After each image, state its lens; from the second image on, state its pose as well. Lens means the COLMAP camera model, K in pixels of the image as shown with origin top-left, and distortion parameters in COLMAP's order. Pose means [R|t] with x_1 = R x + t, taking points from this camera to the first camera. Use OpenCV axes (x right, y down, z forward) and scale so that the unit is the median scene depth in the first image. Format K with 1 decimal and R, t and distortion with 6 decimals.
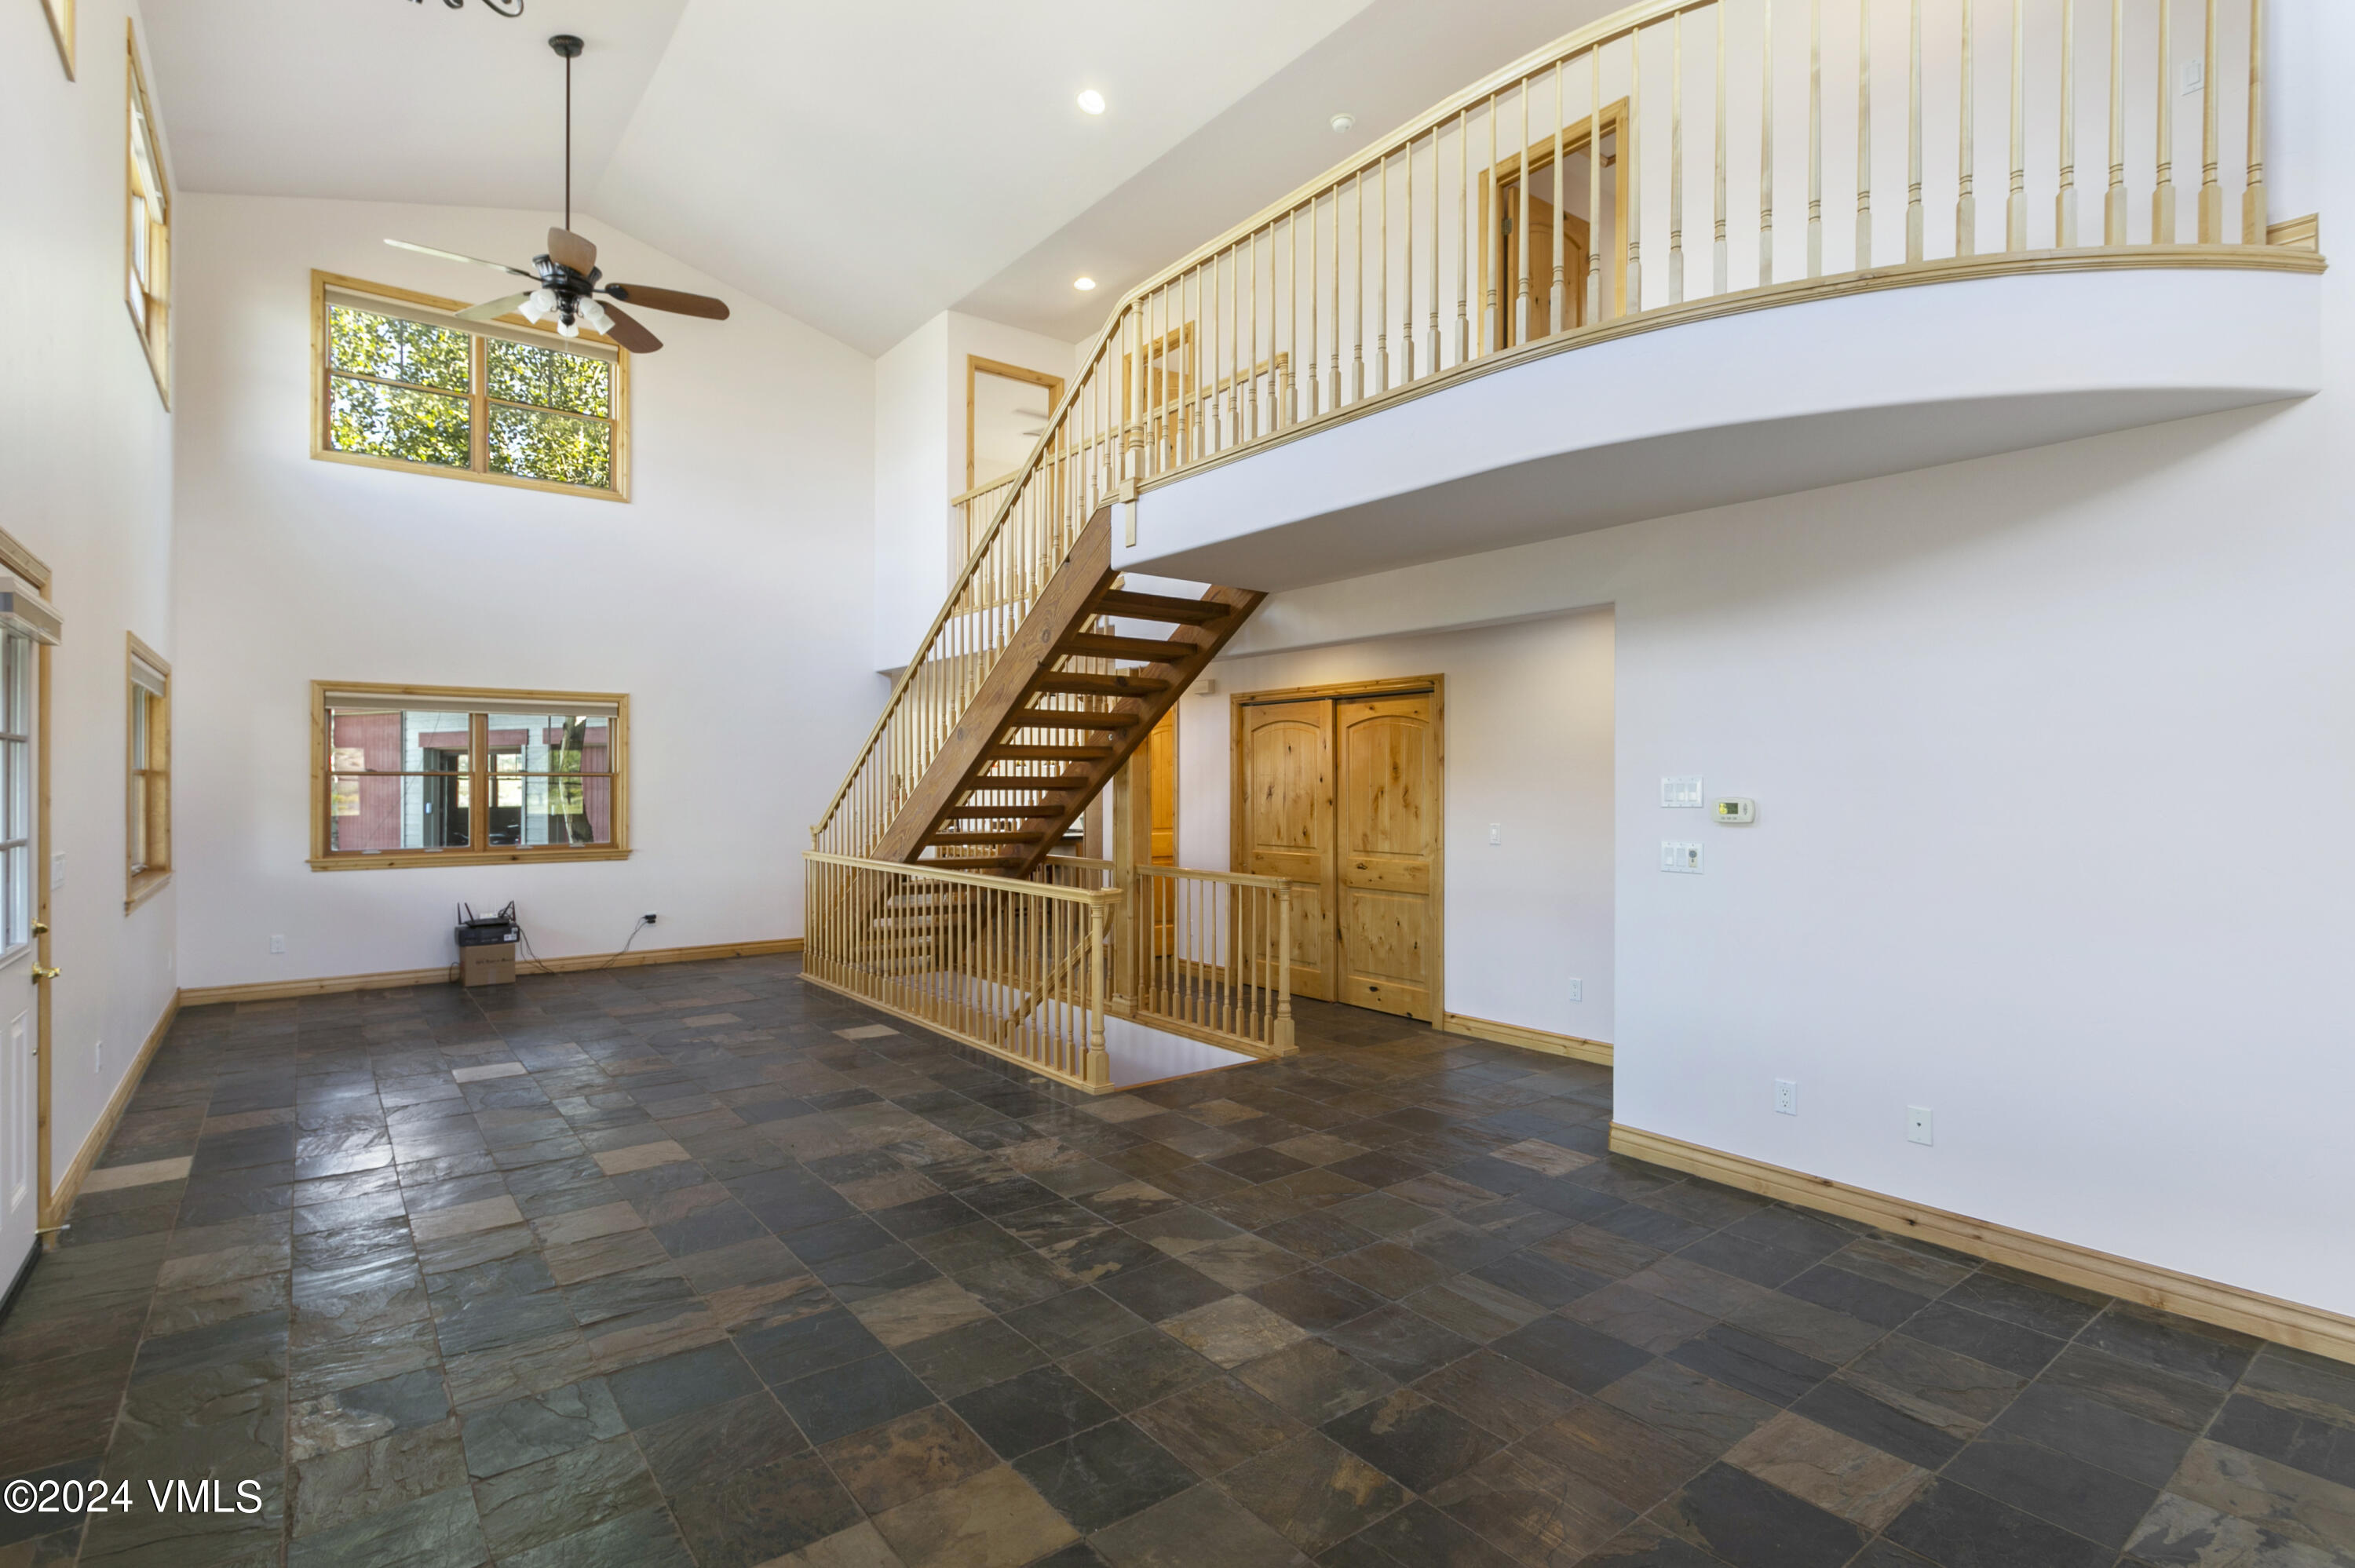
lens RADIAL K [[1143.2, 0, 1169.8], [0, 1143.2, 780.1], [0, 0, 1]] dist [0.009370, 0.000168]
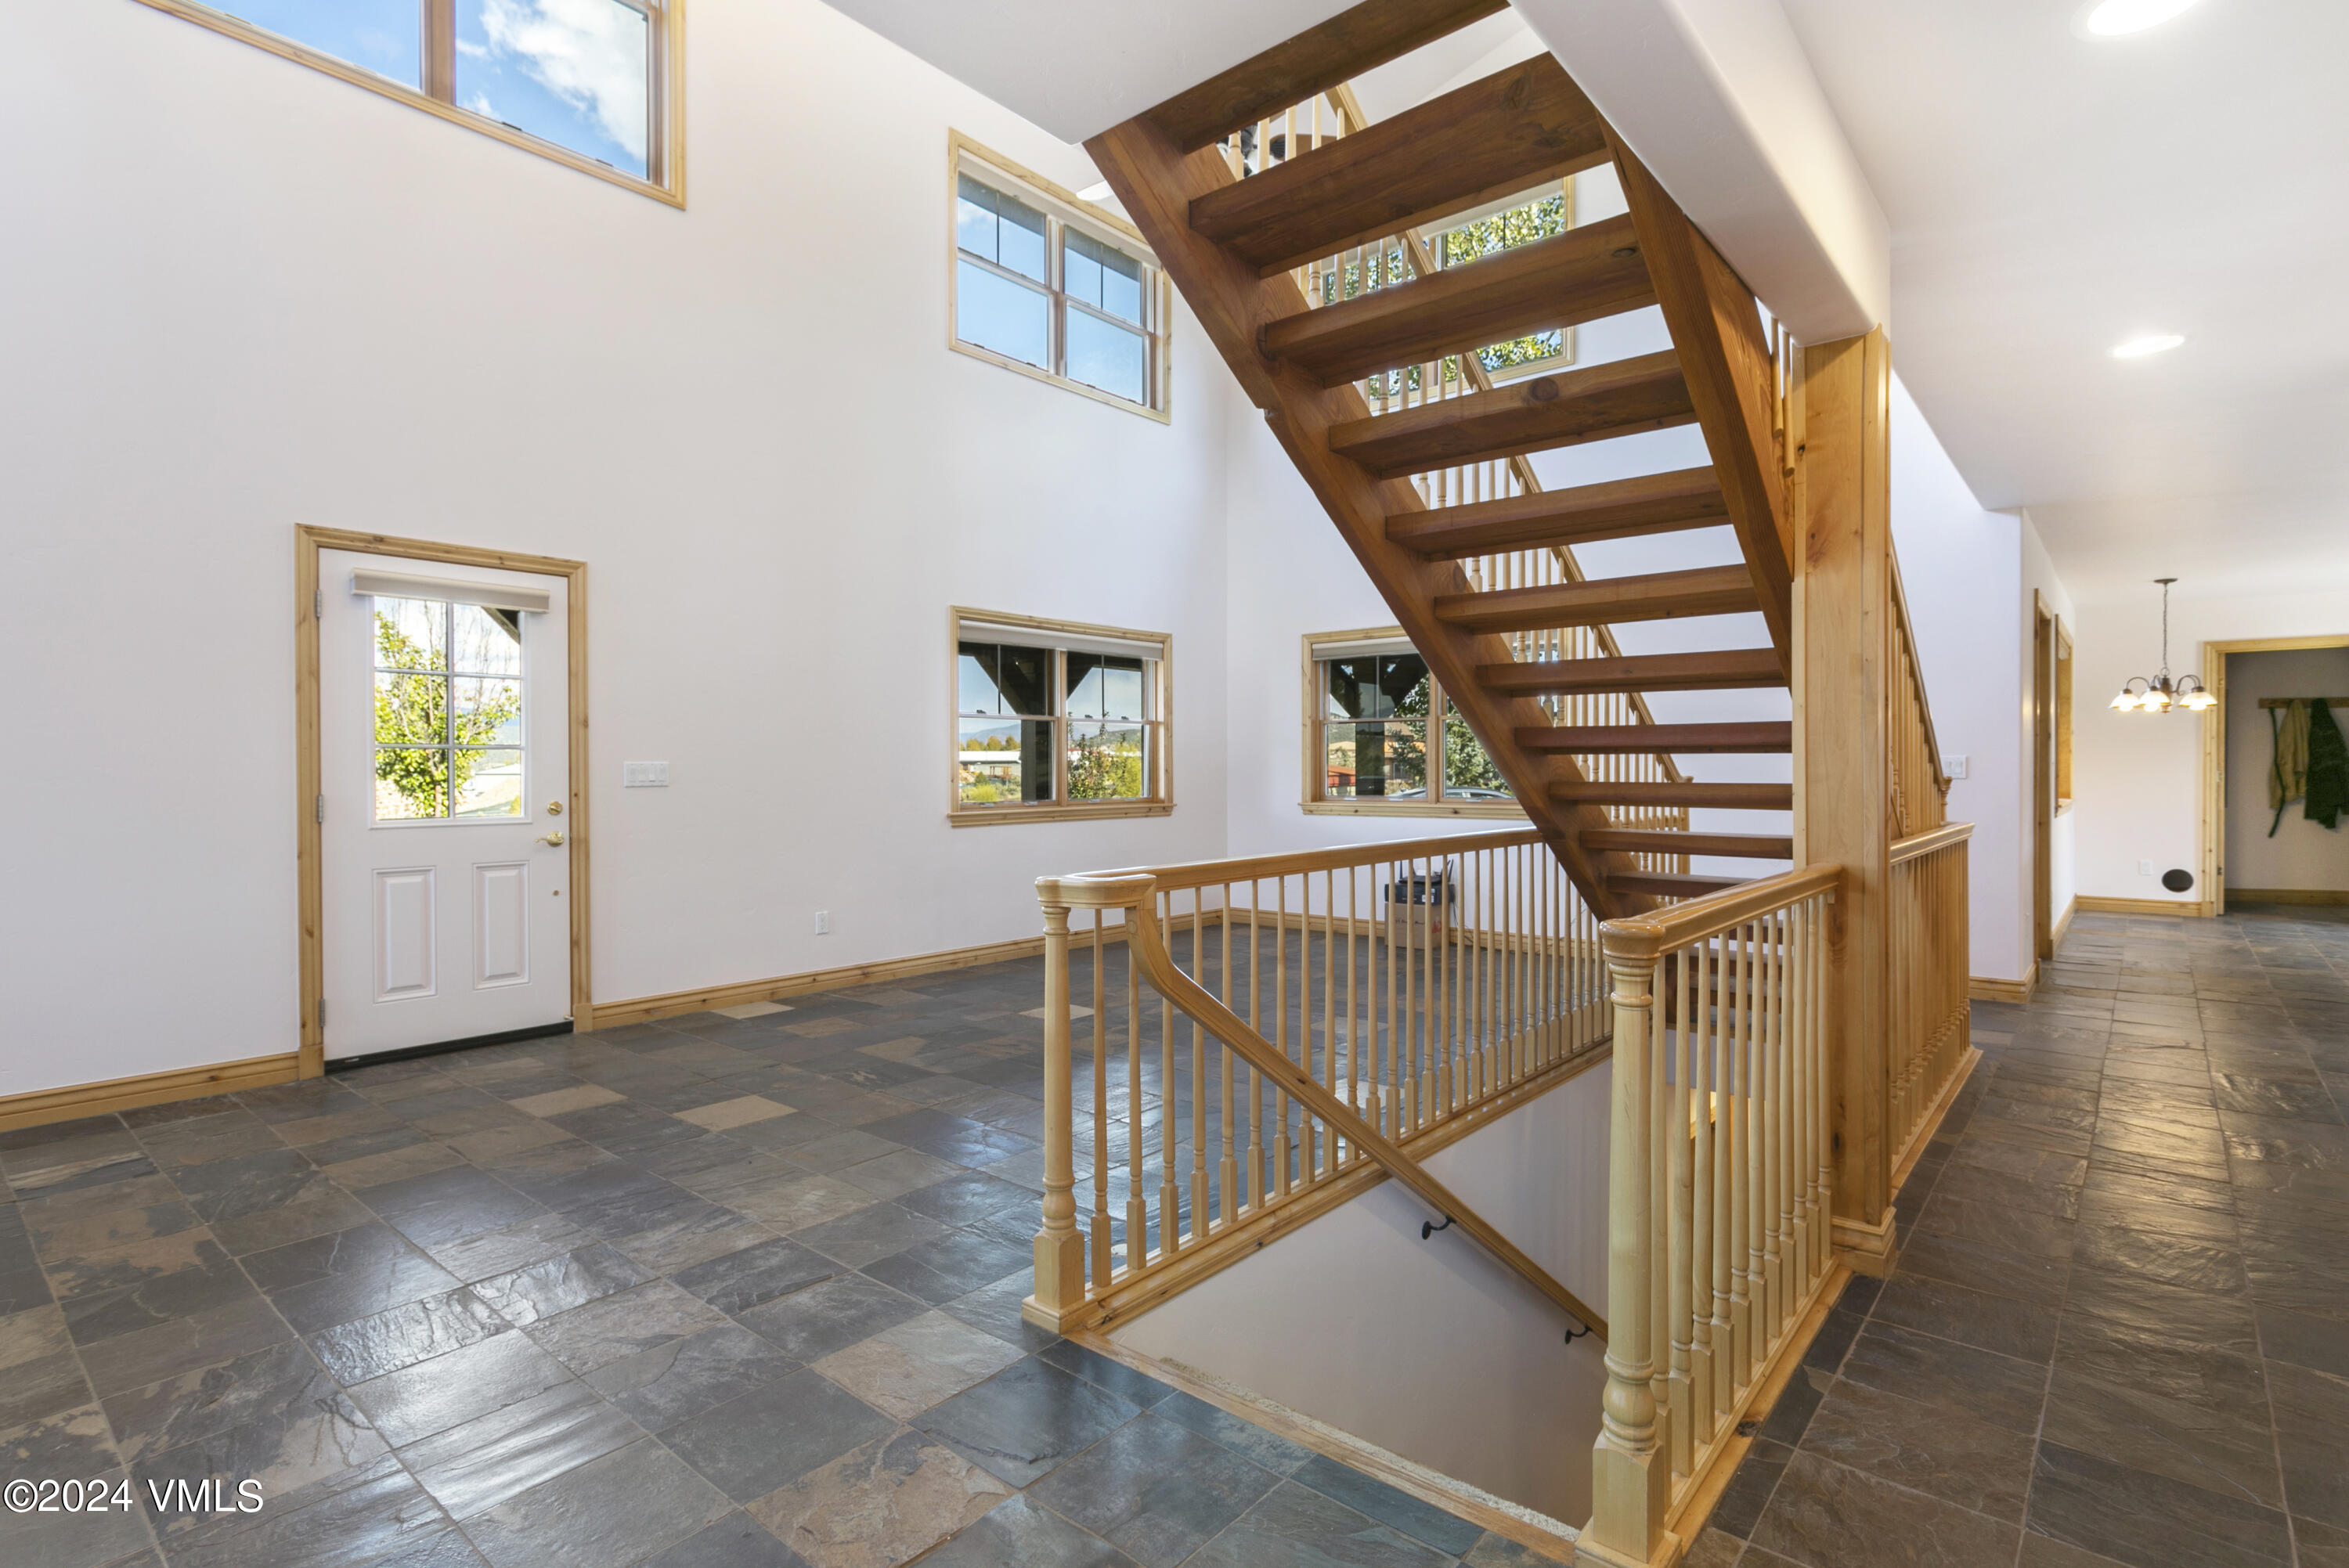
lens RADIAL K [[1140.3, 0, 1166.8], [0, 1140.3, 780.1], [0, 0, 1]] dist [0.009370, 0.000168]
pose [[0.205793, 0.009207, -0.978552, 0.342852], [0.006213, 0.999923, 0.010715, 0.043276], [0.978576, -0.008285, 0.205720, 0.820658]]
